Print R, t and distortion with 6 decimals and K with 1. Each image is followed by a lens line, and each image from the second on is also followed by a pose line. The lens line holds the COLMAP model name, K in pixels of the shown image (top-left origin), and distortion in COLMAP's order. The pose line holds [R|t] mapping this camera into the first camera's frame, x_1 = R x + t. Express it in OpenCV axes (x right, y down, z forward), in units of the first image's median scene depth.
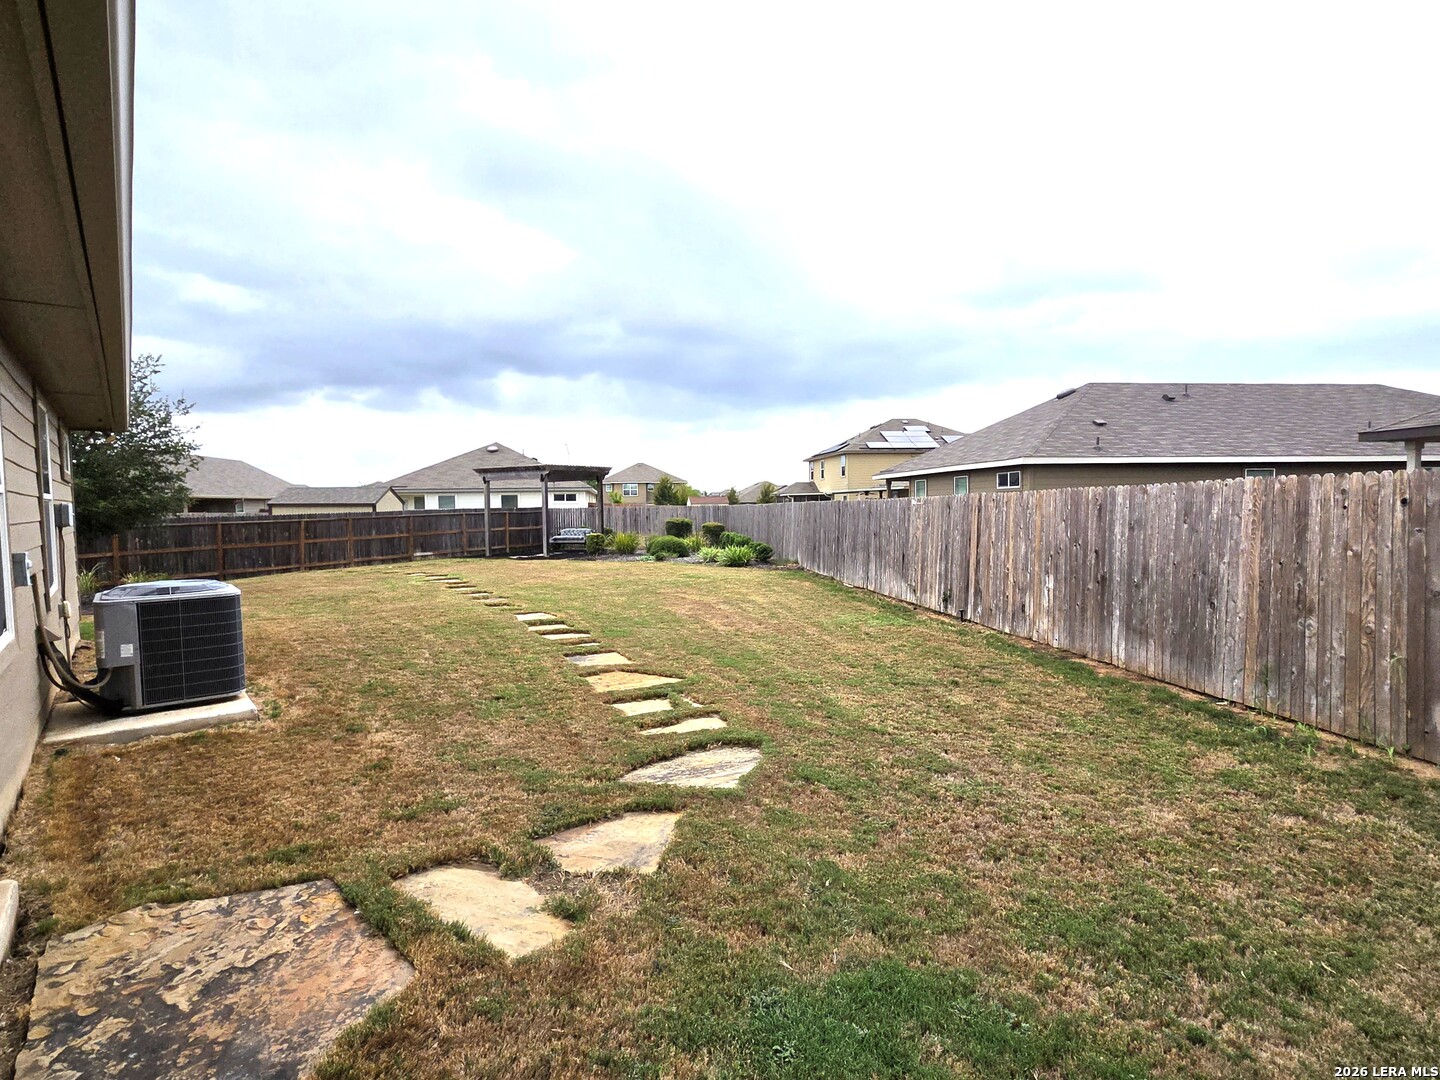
lens RADIAL K [[753.6, 0, 714.2], [0, 753.6, 542.1], [0, 0, 1]] dist [0.000461, 0.000598]
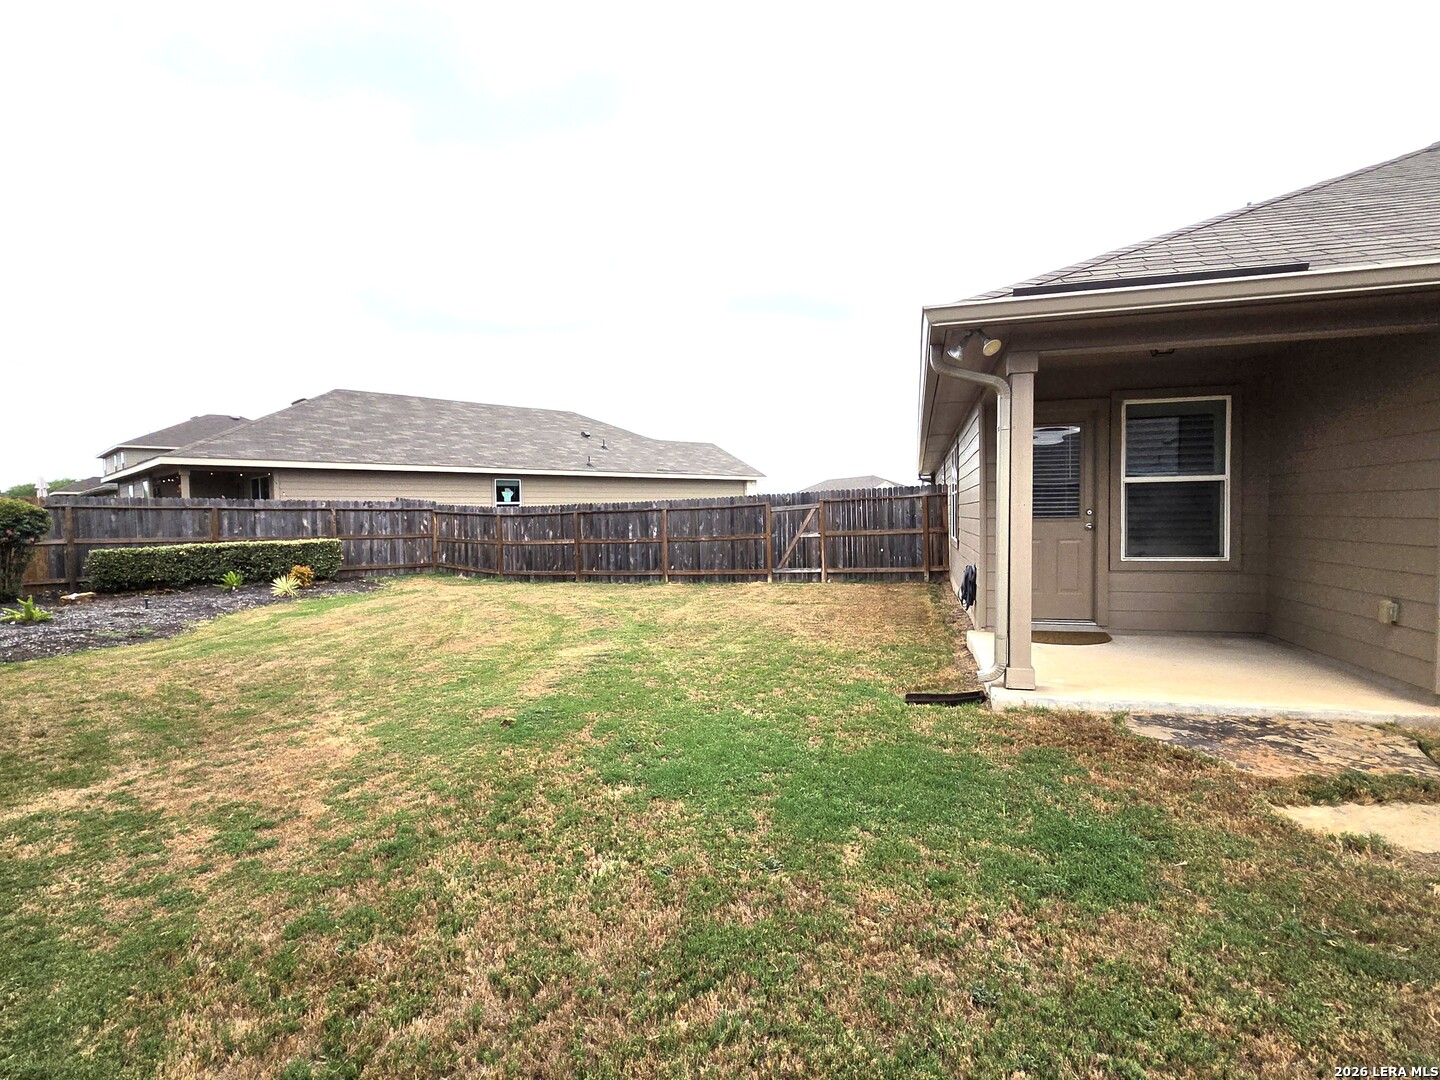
lens RADIAL K [[747.9, 0, 694.7], [0, 747.9, 540.0], [0, 0, 1]] dist [0.000236, 0.000332]
pose [[-0.814819, 0.047194, -0.577791, 1.089366], [-0.004260, 0.996166, 0.087376, -0.035215], [0.579700, 0.073657, -0.811494, 1.170277]]
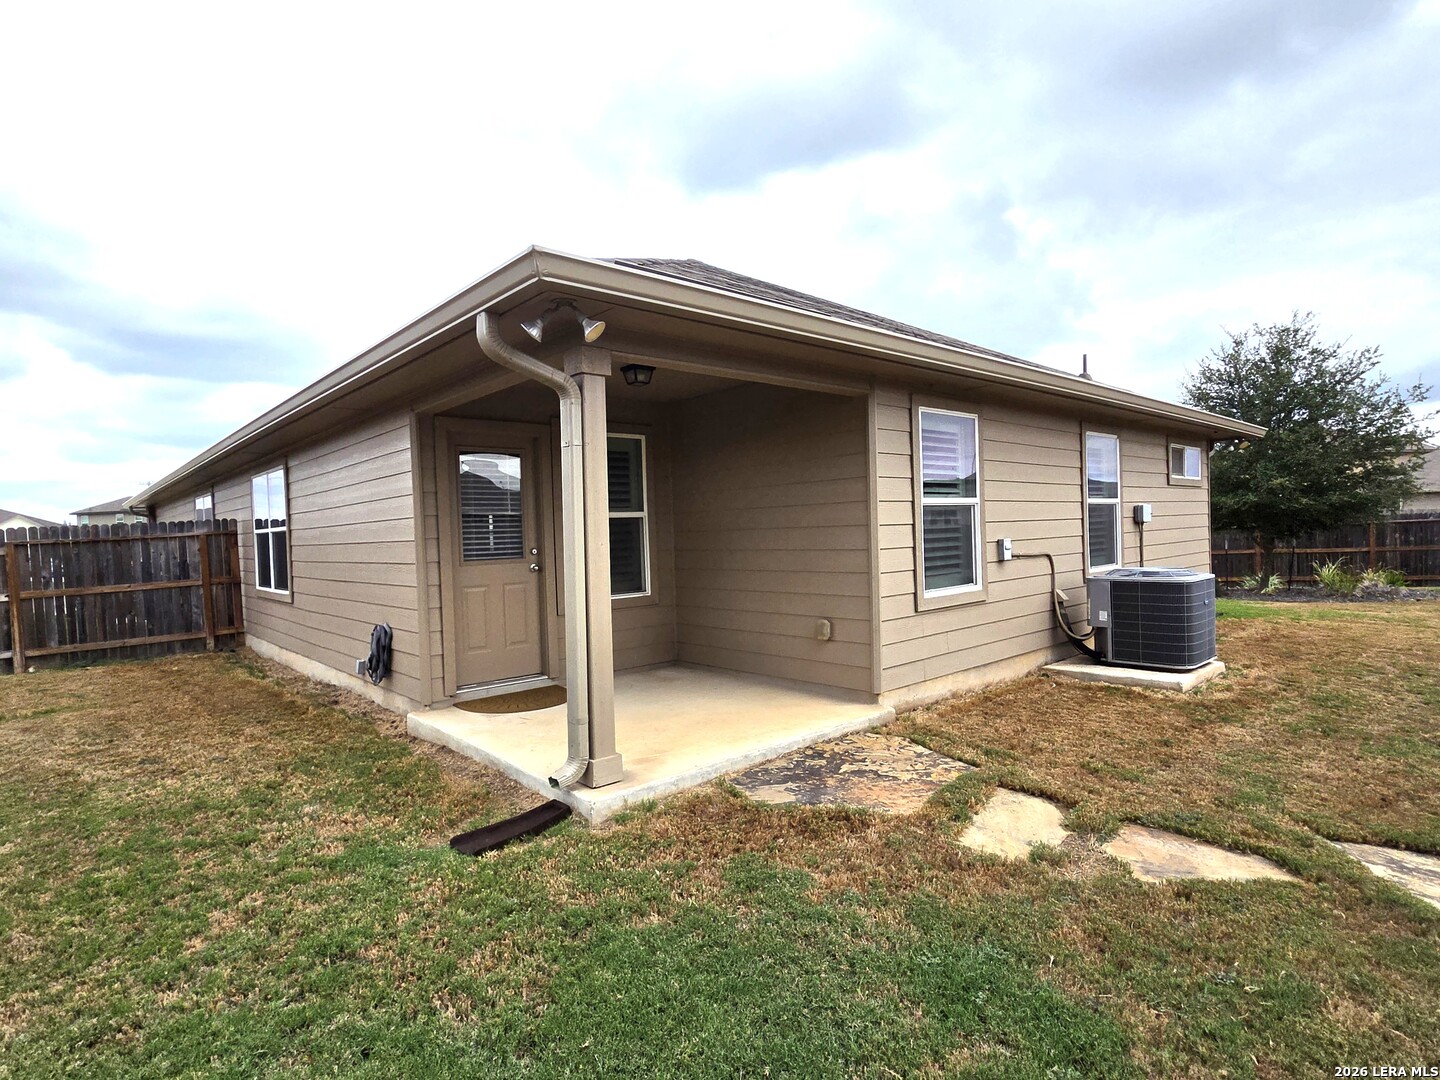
lens RADIAL K [[753.6, 0, 714.2], [0, 753.6, 542.1], [0, 0, 1]] dist [0.000461, 0.000598]
pose [[0.056645, 0.027410, -0.998018, 0.842018], [-0.020001, 0.999454, 0.026314, -0.013509], [0.998194, 0.018471, 0.057162, 0.382986]]
